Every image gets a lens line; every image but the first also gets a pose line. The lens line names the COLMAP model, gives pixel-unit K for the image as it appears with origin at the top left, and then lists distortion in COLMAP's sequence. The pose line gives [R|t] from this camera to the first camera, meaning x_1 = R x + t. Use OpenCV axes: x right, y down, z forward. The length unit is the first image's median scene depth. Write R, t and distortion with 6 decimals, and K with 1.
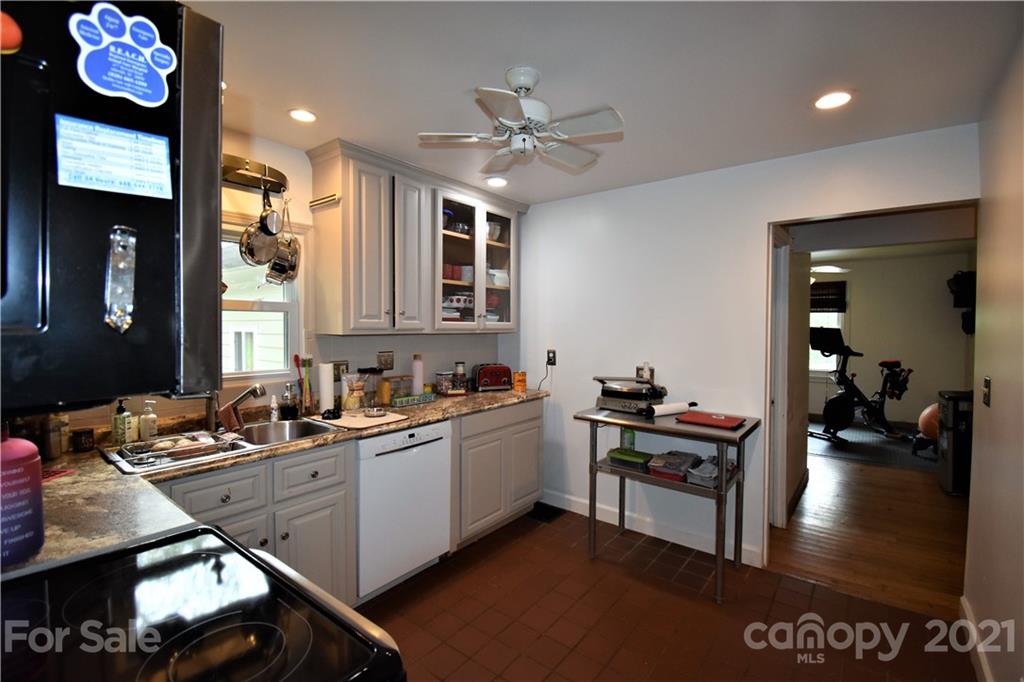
lens RADIAL K [[452.0, 0, 518.2], [0, 452.0, 336.6], [0, 0, 1]] dist [0.021840, -0.025953]
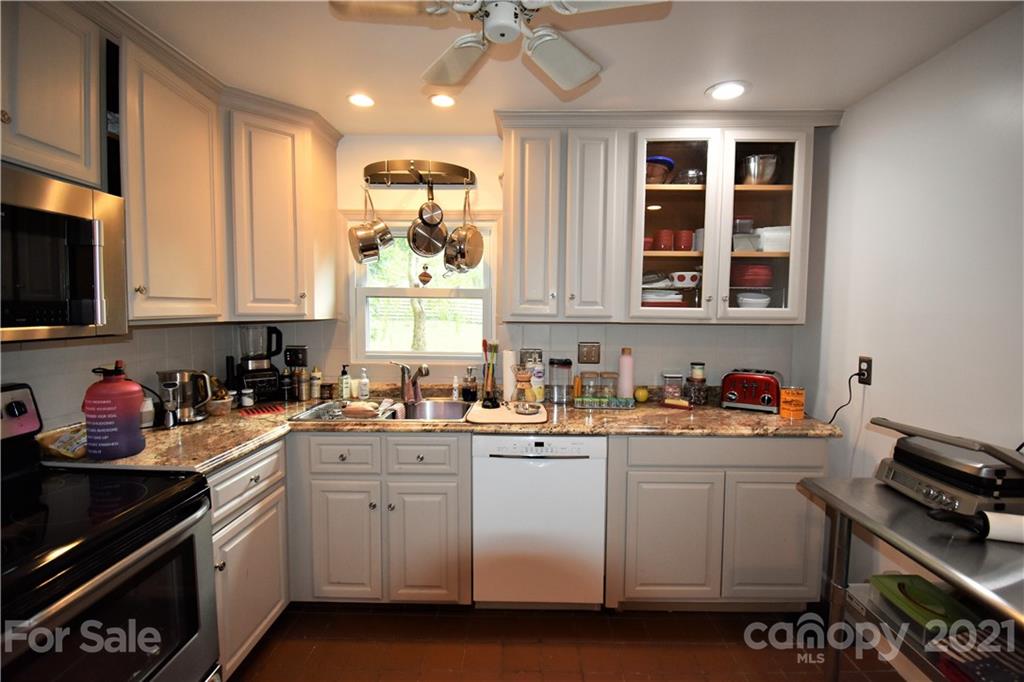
lens RADIAL K [[452.0, 0, 518.2], [0, 452.0, 336.6], [0, 0, 1]] dist [0.021840, -0.025953]
pose [[0.601290, 0.051082, -0.797397, 0.306406], [-0.025514, 0.998673, 0.044737, -0.012174], [0.798624, -0.006555, 0.601795, 0.362840]]
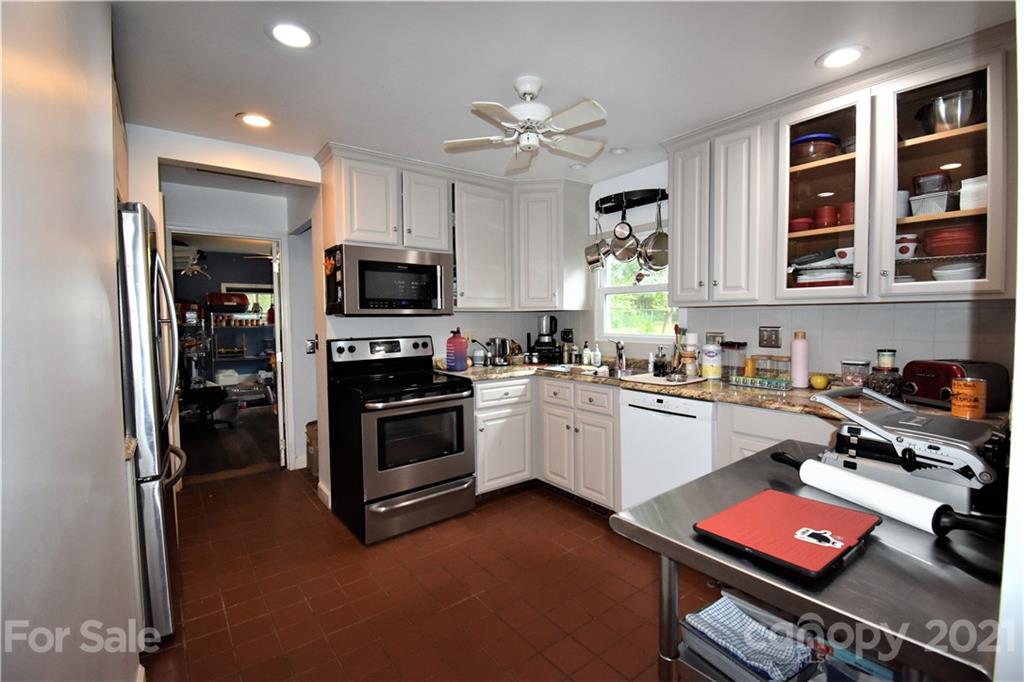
lens RADIAL K [[452.0, 0, 518.2], [0, 452.0, 336.6], [0, 0, 1]] dist [0.021840, -0.025953]
pose [[-0.247132, 0.042602, -0.968045, 0.672486], [-0.012743, 0.998804, 0.047209, 0.016773], [0.968898, 0.024003, -0.246294, 0.724419]]
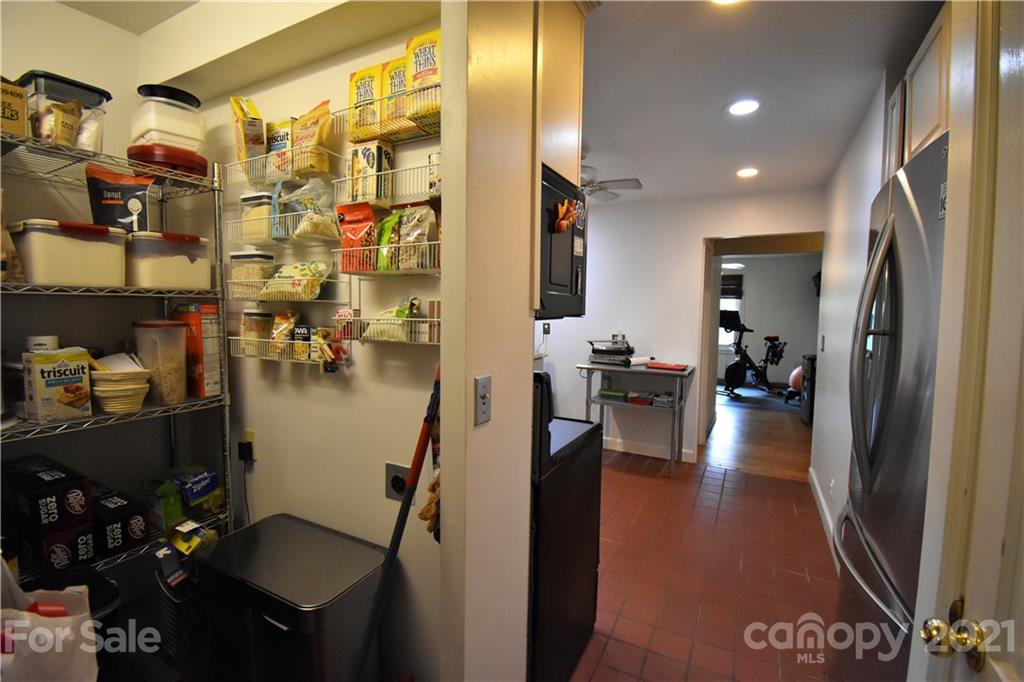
lens RADIAL K [[452.0, 0, 518.2], [0, 452.0, 336.6], [0, 0, 1]] dist [0.021840, -0.025953]
pose [[0.984328, 0.002014, 0.176337, -0.283166], [-0.008553, 0.999303, 0.036333, 0.026191], [-0.176141, -0.037272, 0.983659, -0.345736]]
